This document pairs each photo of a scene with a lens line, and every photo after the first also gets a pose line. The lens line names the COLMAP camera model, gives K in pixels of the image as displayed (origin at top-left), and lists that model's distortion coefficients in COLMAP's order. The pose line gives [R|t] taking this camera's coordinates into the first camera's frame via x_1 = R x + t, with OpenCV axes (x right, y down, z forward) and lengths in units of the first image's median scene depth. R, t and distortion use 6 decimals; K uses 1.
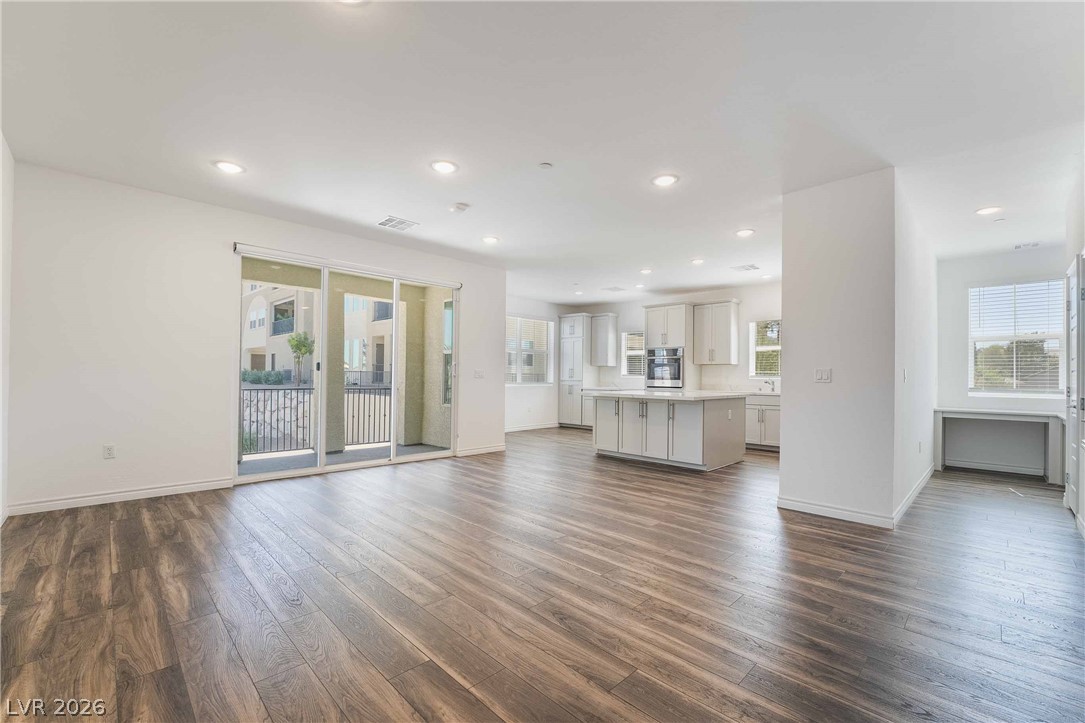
lens RADIAL K [[456.0, 0, 544.3], [0, 456.0, 373.8], [0, 0, 1]] dist [-0.017965, 0.000275]
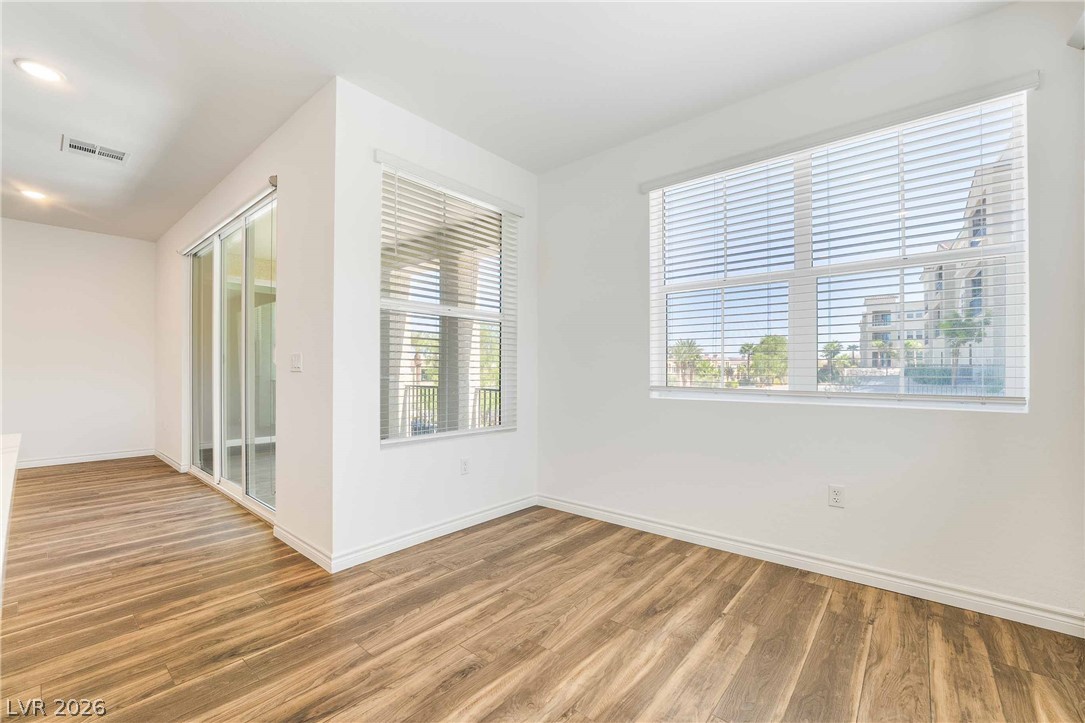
lens RADIAL K [[443.8, 0, 544.9], [0, 443.8, 363.9], [0, 0, 1]] dist [-0.024554, 0.004089]
pose [[0.085495, -0.025603, -0.996010, 0.319279], [0.004410, 0.999670, -0.025319, 0.015838], [0.996329, -0.002228, 0.085580, 1.316800]]
